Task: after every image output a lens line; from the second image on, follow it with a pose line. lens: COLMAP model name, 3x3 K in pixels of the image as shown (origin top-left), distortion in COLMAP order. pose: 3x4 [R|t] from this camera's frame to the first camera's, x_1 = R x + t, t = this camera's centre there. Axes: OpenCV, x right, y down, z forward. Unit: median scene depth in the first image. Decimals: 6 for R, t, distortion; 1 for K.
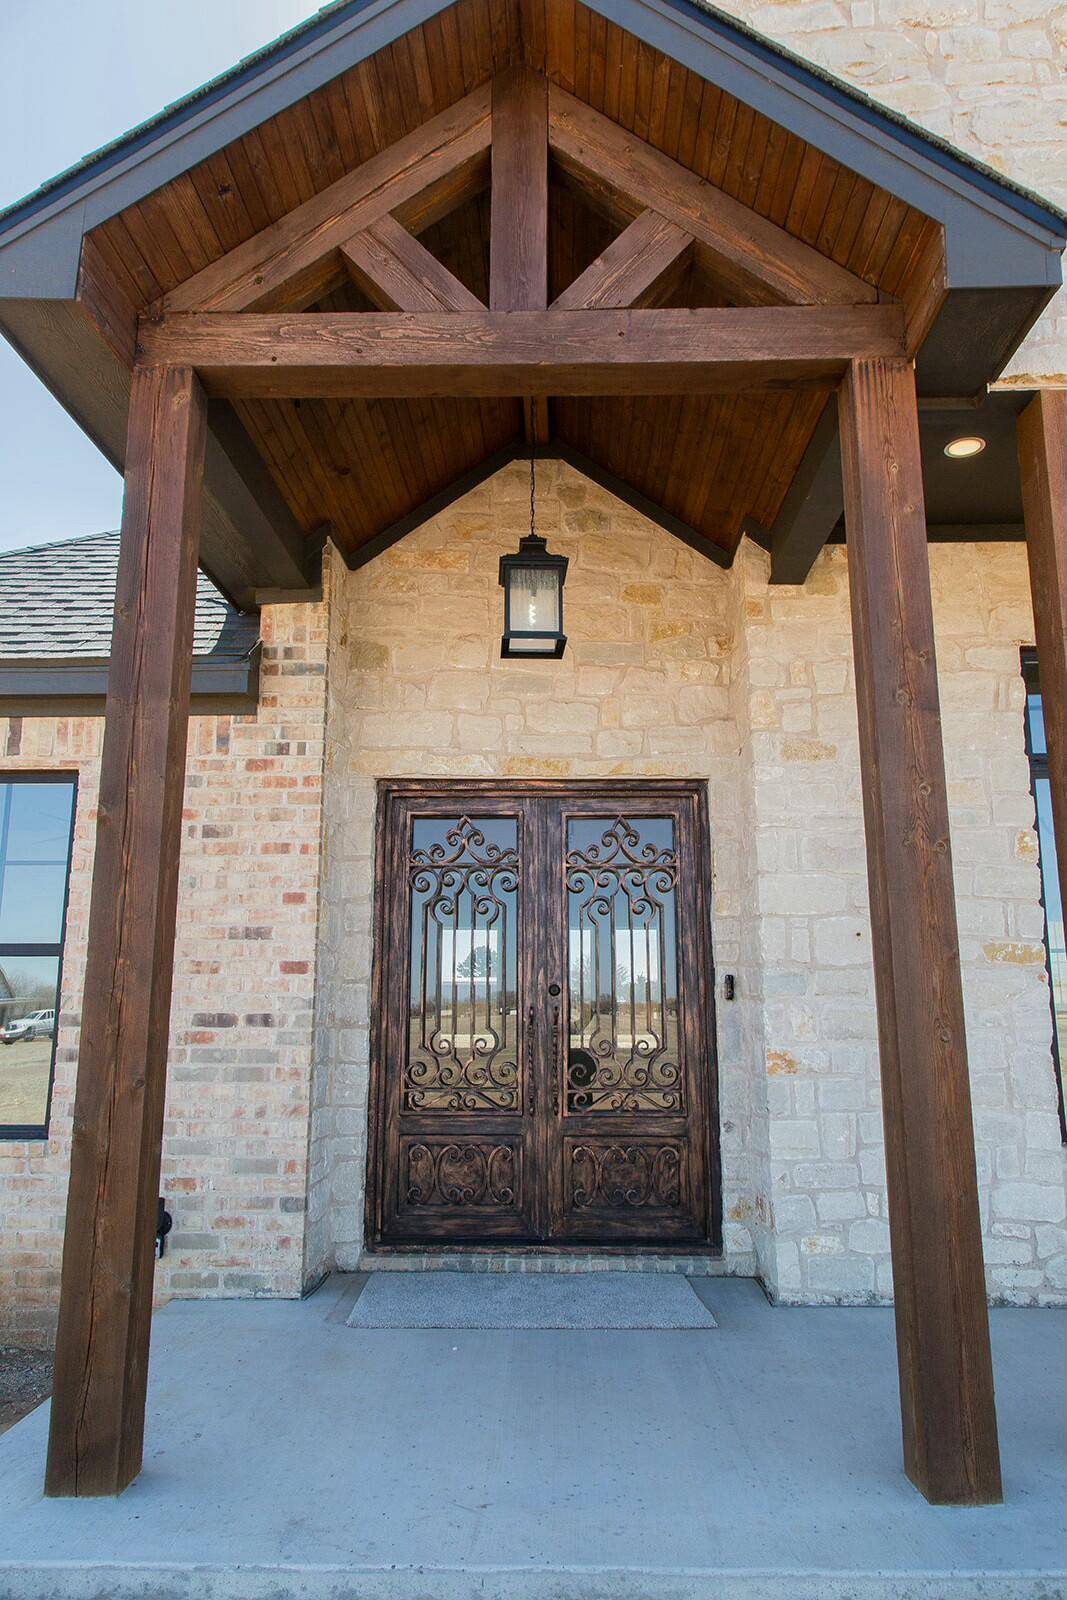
lens RADIAL K [[1049.7, 0, 533.5], [0, 1049.7, 800.0], [0, 0, 1]] dist [0.005010, 0.003298]
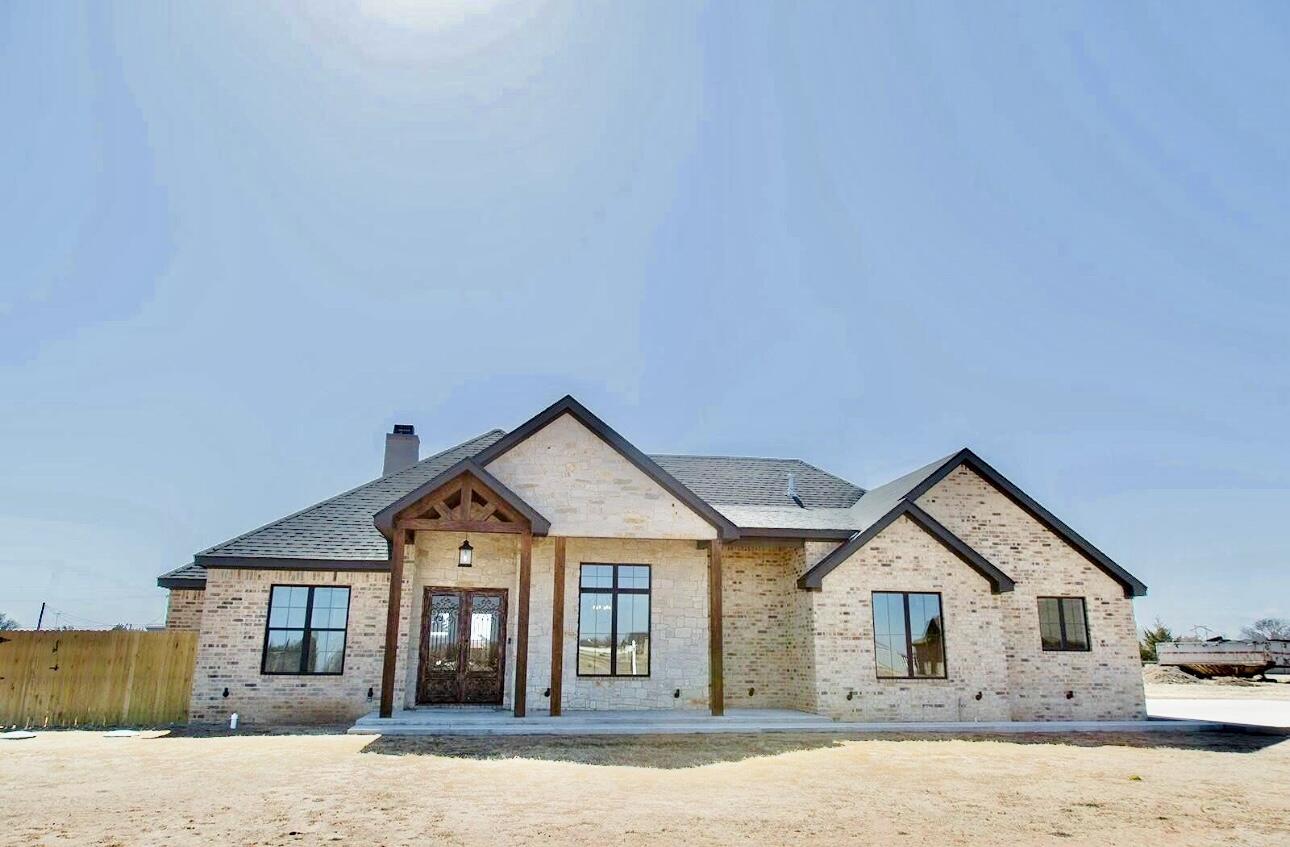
lens RADIAL K [[817.1, 0, 645.0], [0, 817.1, 423.5], [0, 0, 1]] dist [0.001561, 0.000188]
pose [[0.979571, 0.056876, 0.192886, 0.040414], [-0.038472, 0.994457, -0.097857, -0.386596], [-0.197383, 0.088438, 0.976329, -2.383140]]
